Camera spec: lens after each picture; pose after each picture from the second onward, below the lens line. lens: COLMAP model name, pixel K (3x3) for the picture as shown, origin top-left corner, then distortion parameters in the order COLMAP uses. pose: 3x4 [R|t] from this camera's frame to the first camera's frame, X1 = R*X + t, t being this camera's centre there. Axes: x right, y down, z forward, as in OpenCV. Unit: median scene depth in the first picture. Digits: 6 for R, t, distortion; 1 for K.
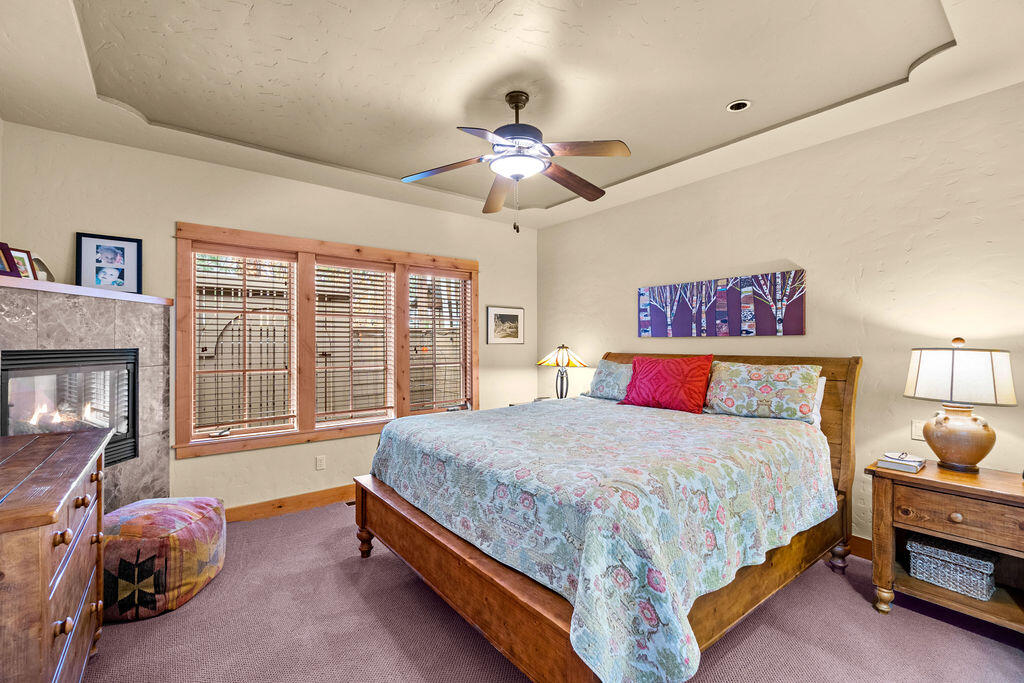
lens RADIAL K [[441.8, 0, 515.9], [0, 441.8, 341.0], [0, 0, 1]] dist [-0.004663, 0.001763]
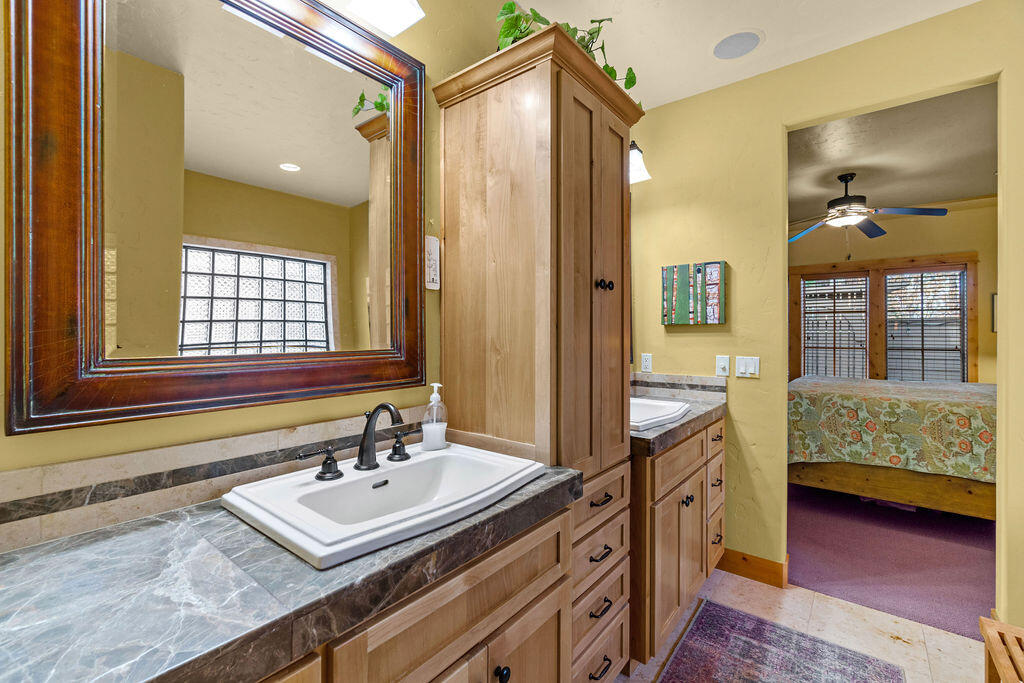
lens RADIAL K [[441.8, 0, 509.5], [0, 441.8, 332.9], [0, 0, 1]] dist [-0.004663, 0.001763]
pose [[0.232508, 0.001994, -0.972592, 0.830418], [-0.000188, 0.999998, 0.002005, 0.007876], [0.972594, -0.000284, 0.232508, -0.369325]]
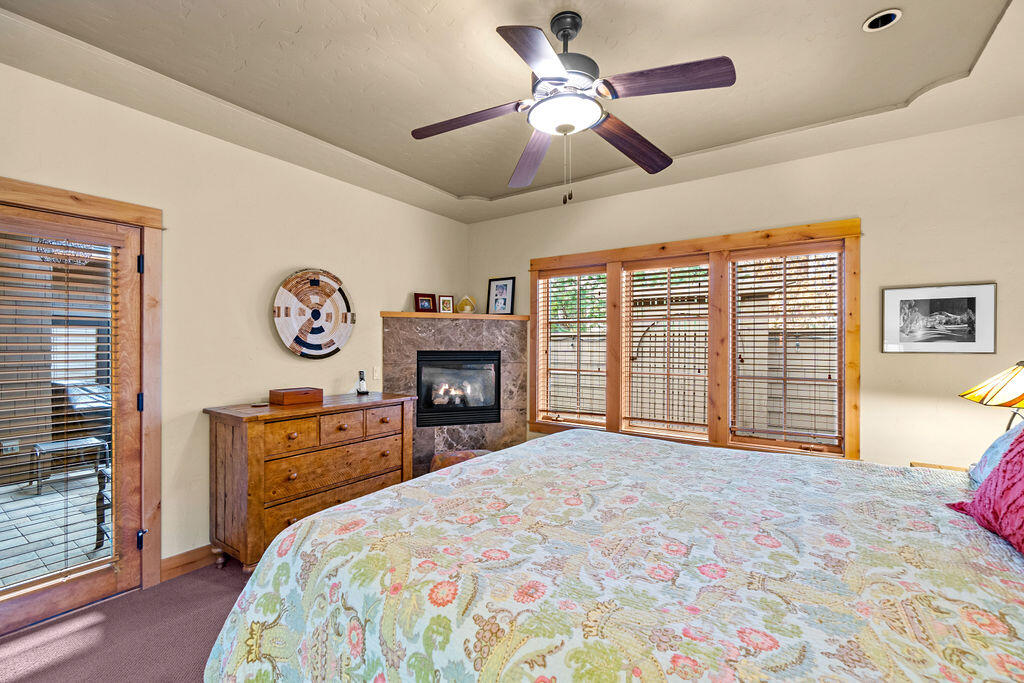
lens RADIAL K [[441.8, 0, 513.8], [0, 441.8, 344.4], [0, 0, 1]] dist [-0.004663, 0.001763]
pose [[0.295427, 0.002254, -0.955363, 0.455185], [-0.001395, 0.999997, 0.001928, -0.005700], [0.955364, 0.000763, 0.295430, 0.454135]]
